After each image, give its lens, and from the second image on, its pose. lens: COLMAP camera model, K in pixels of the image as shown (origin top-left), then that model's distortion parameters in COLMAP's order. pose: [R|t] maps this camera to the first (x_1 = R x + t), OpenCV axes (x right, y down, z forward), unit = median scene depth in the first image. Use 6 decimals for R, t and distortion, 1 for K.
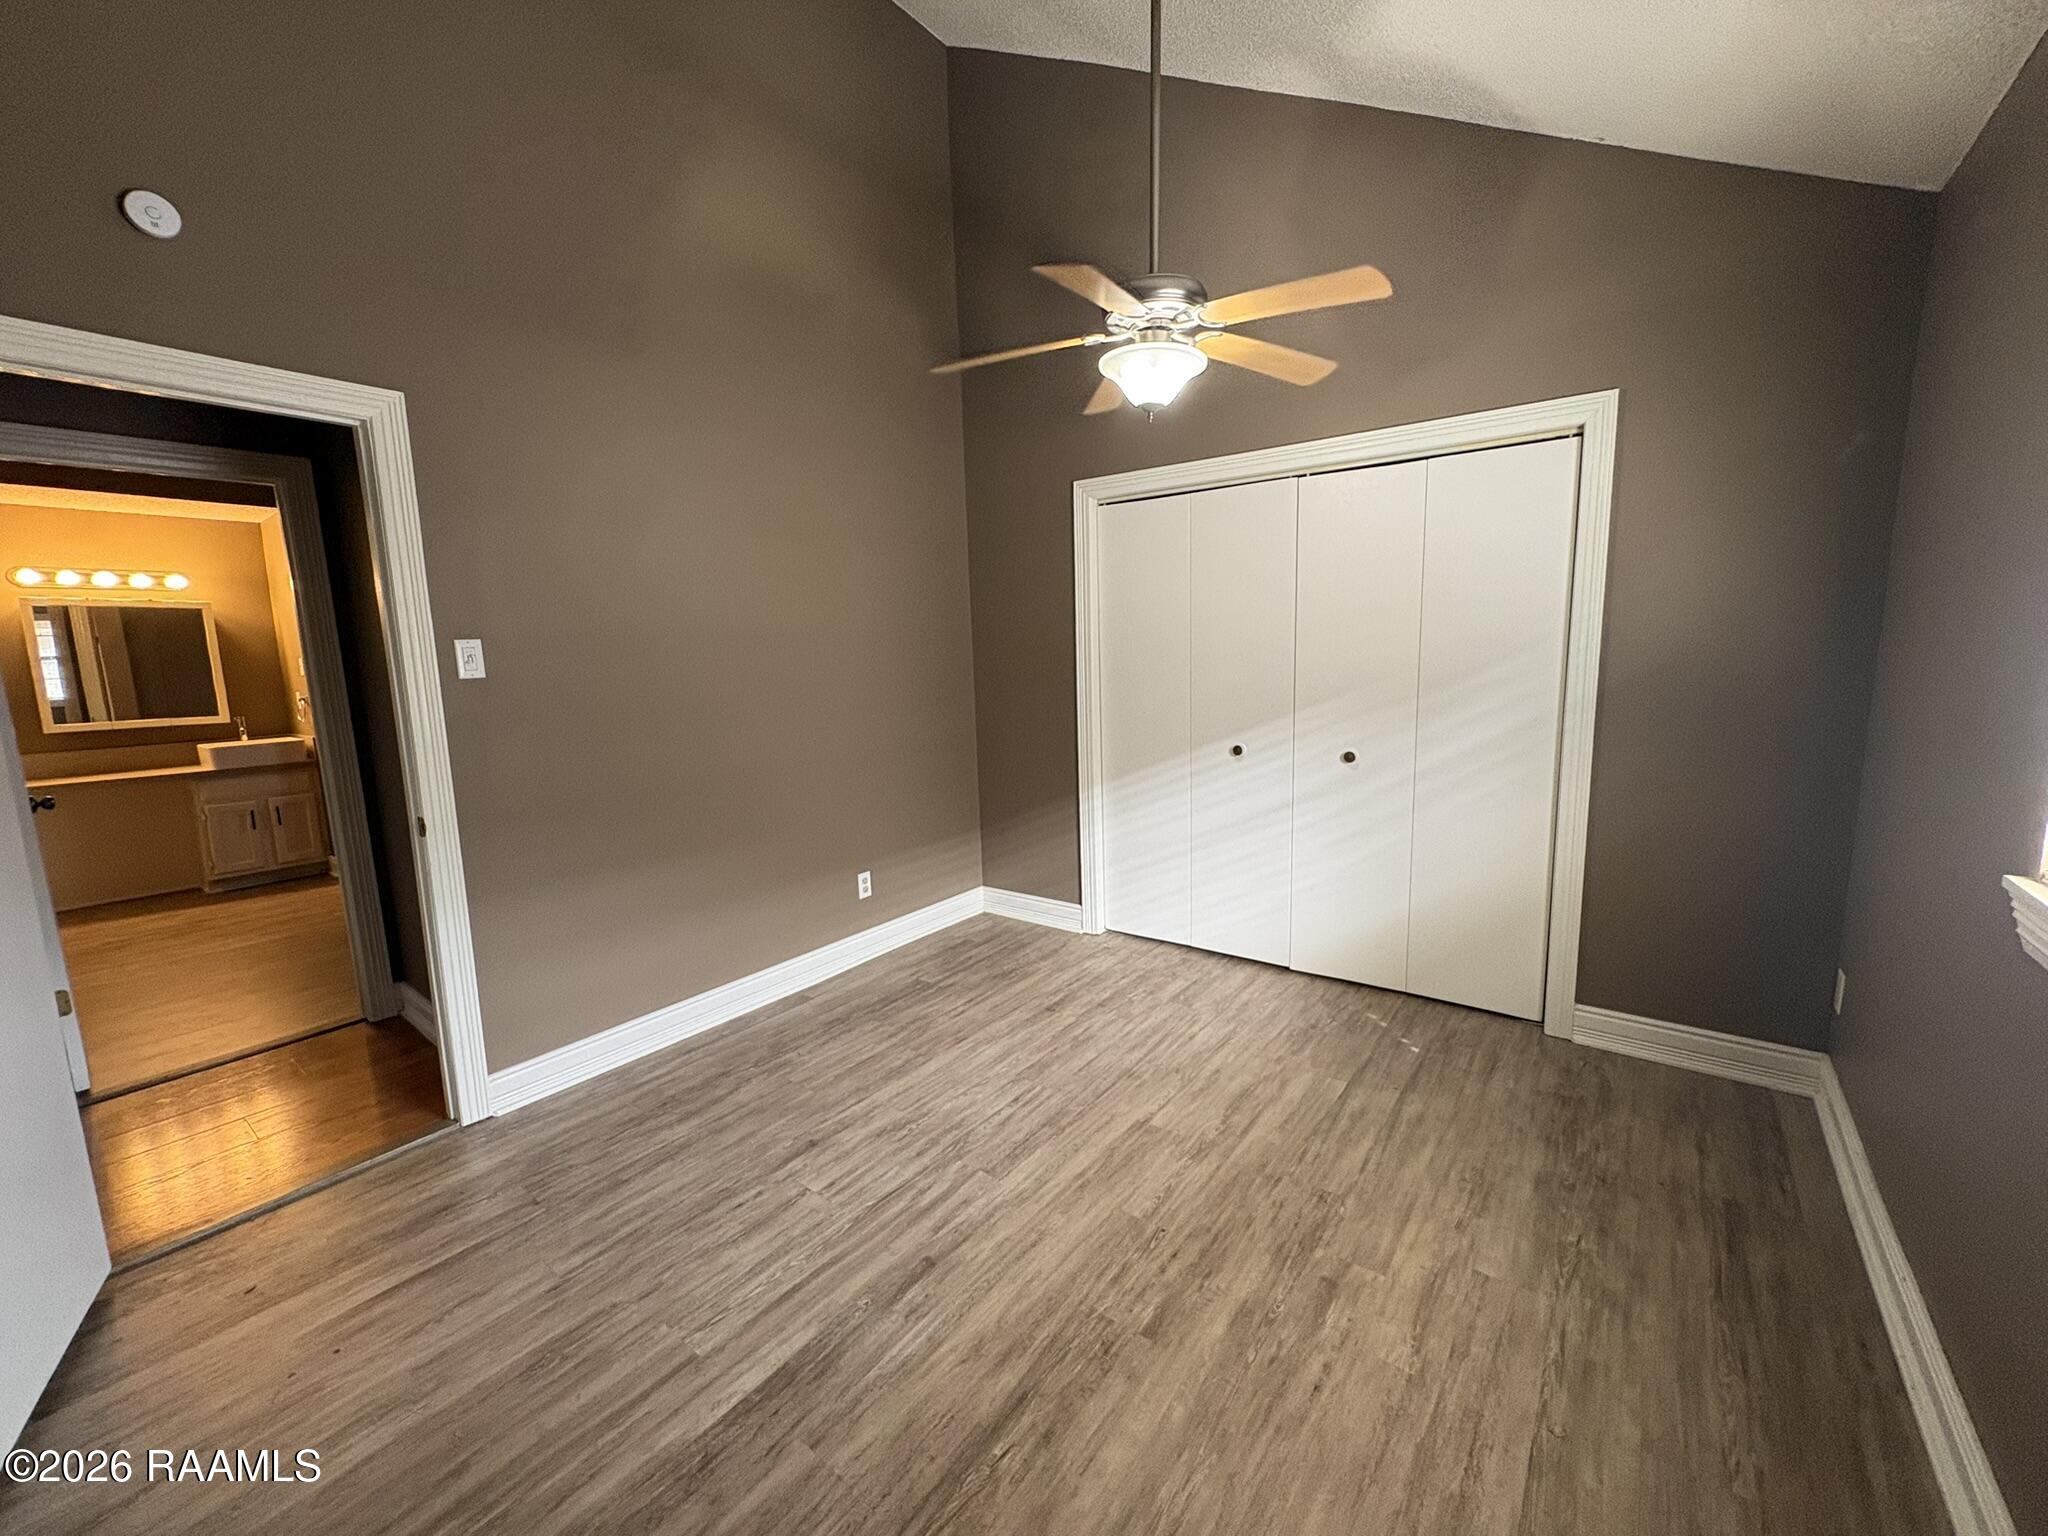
lens RADIAL K [[820.4, 0, 1024.0], [0, 820.4, 768.0], [0, 0, 1]] dist [-0.000525, 0.000087]
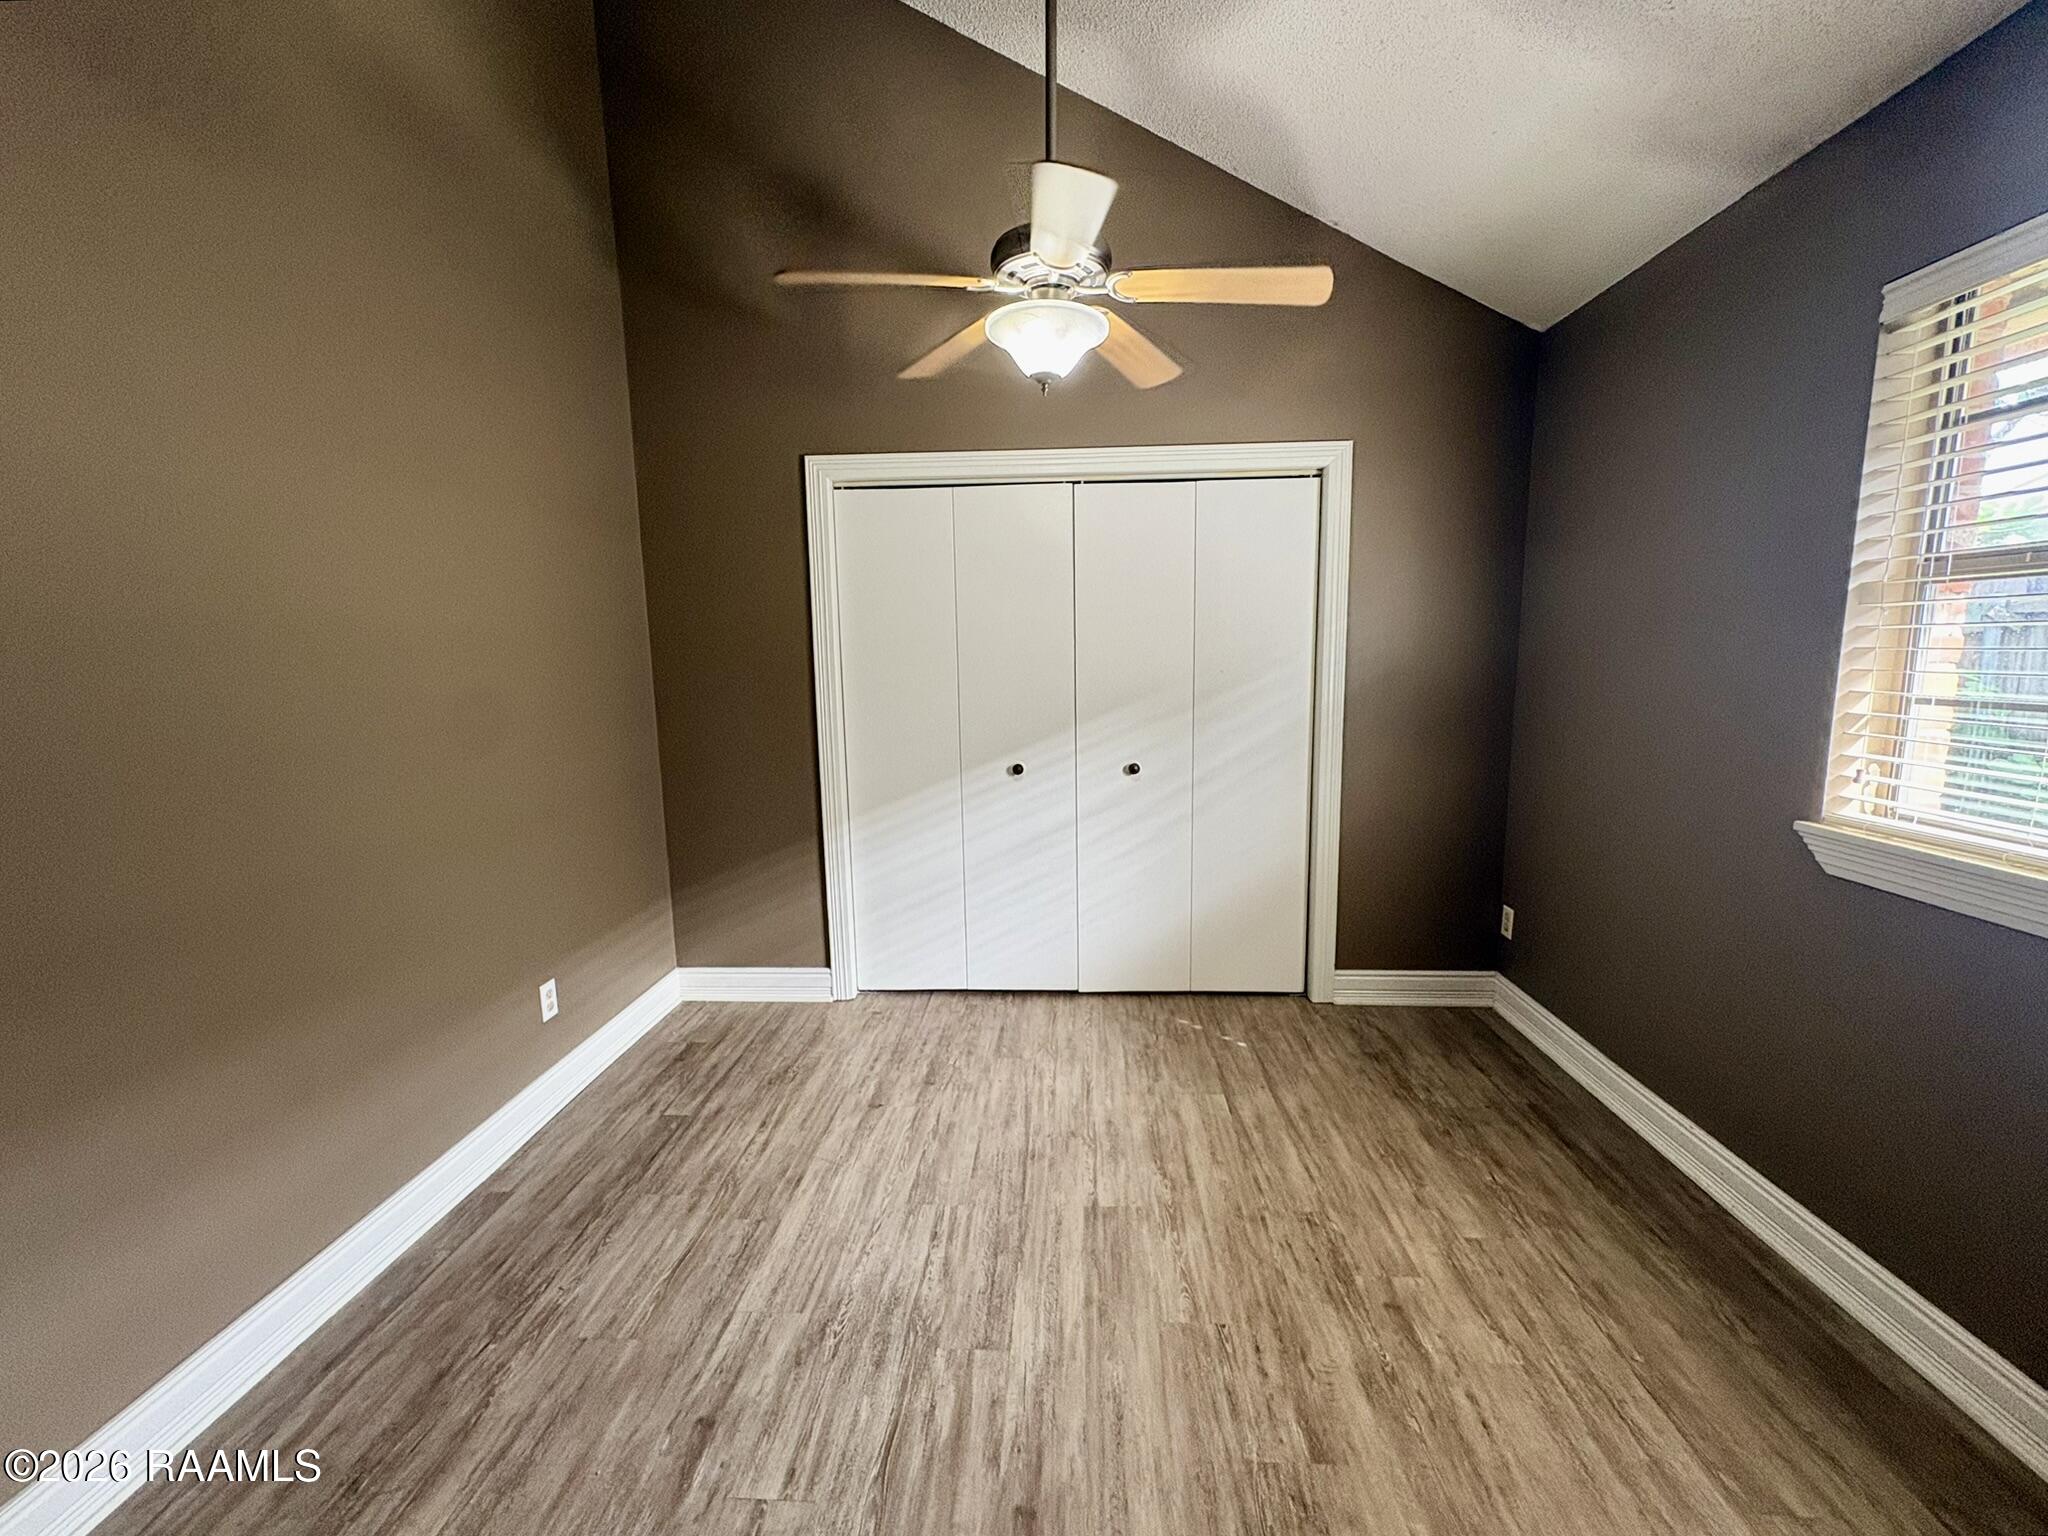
lens RADIAL K [[843.1, 0, 1024.0], [0, 843.1, 768.0], [0, 0, 1]] dist [-0.000993, 0.000030]
pose [[0.827297, -0.061923, 0.558342, -0.351879], [0.074962, 0.997186, -0.000480, -0.029002], [-0.556741, 0.042252, 0.829611, 0.269403]]
